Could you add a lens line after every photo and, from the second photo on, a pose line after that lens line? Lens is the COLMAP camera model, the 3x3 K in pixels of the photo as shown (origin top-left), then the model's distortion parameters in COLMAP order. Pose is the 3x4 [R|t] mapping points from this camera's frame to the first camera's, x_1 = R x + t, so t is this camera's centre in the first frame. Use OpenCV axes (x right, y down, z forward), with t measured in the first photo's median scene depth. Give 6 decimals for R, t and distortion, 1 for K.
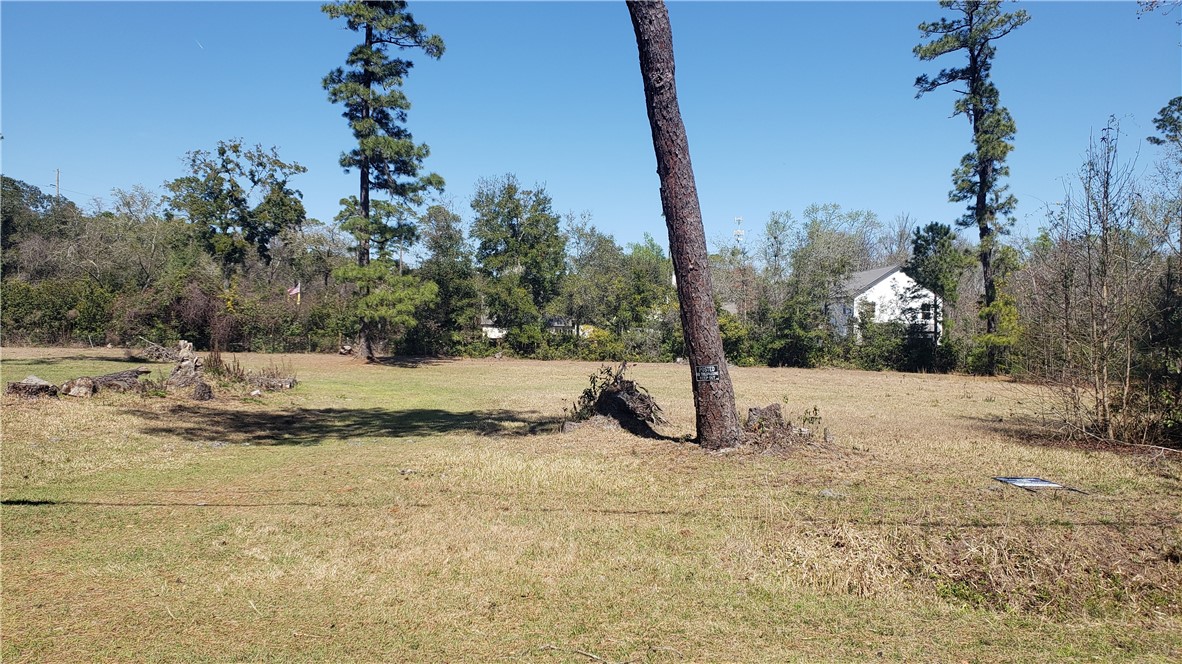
lens RADIAL K [[928.5, 0, 572.1], [0, 928.5, 339.2], [0, 0, 1]] dist [0.048169, -0.049714]
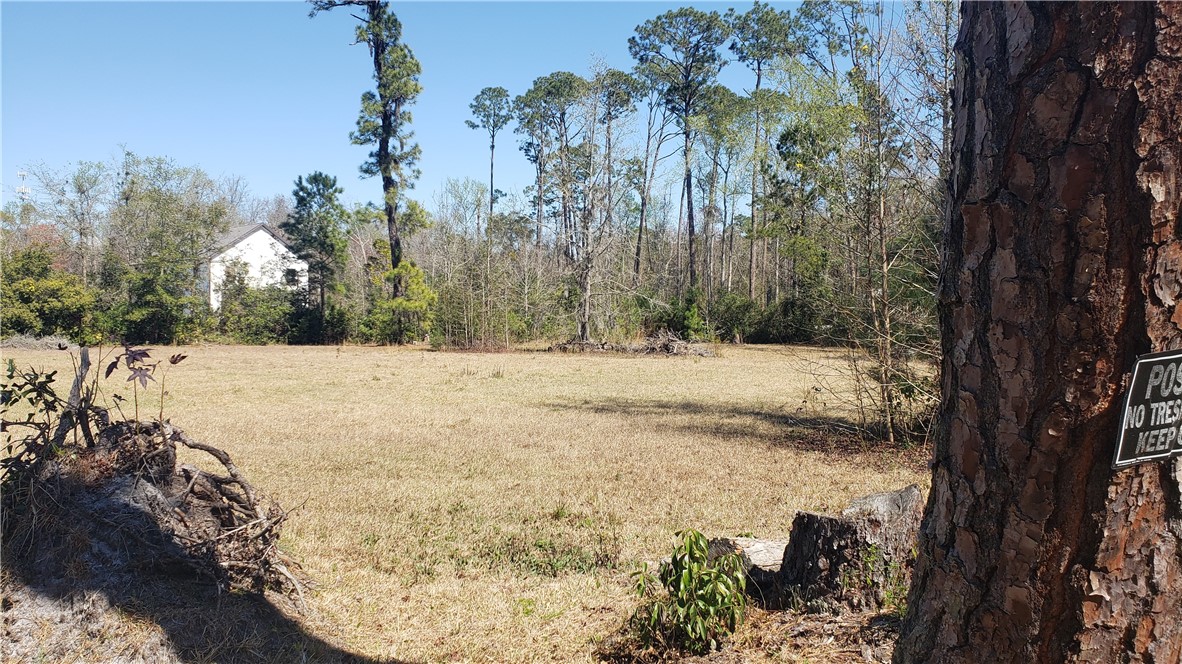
lens RADIAL K [[918.7, 0, 591.6], [0, 918.7, 346.3], [0, 0, 1]] dist [-0.000676, -0.007227]
pose [[0.741563, -0.040232, 0.669676, -0.004652], [0.014730, 0.998936, 0.043702, 0.004248], [-0.670721, -0.022543, 0.741367, 0.222883]]
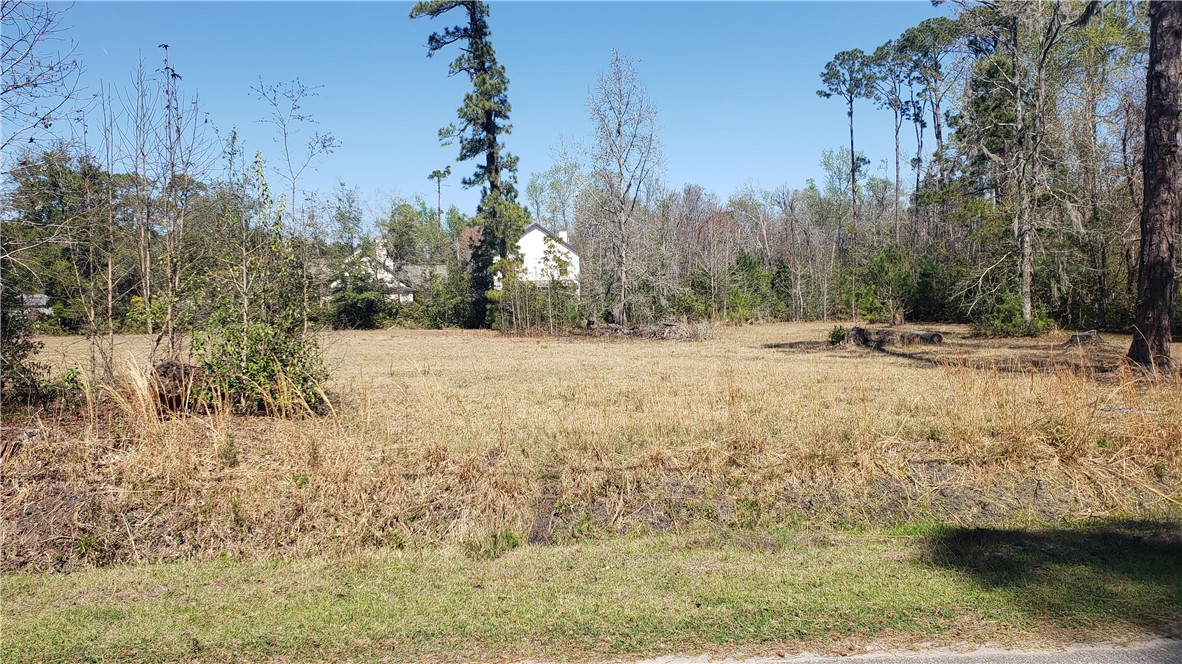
lens RADIAL K [[928.5, 0, 572.1], [0, 928.5, 339.2], [0, 0, 1]] dist [0.048169, -0.049714]
pose [[0.988850, -0.055656, 0.138125, 0.374355], [0.050058, 0.997791, 0.043676, 0.008906], [-0.140251, -0.036275, 0.989451, -0.023526]]
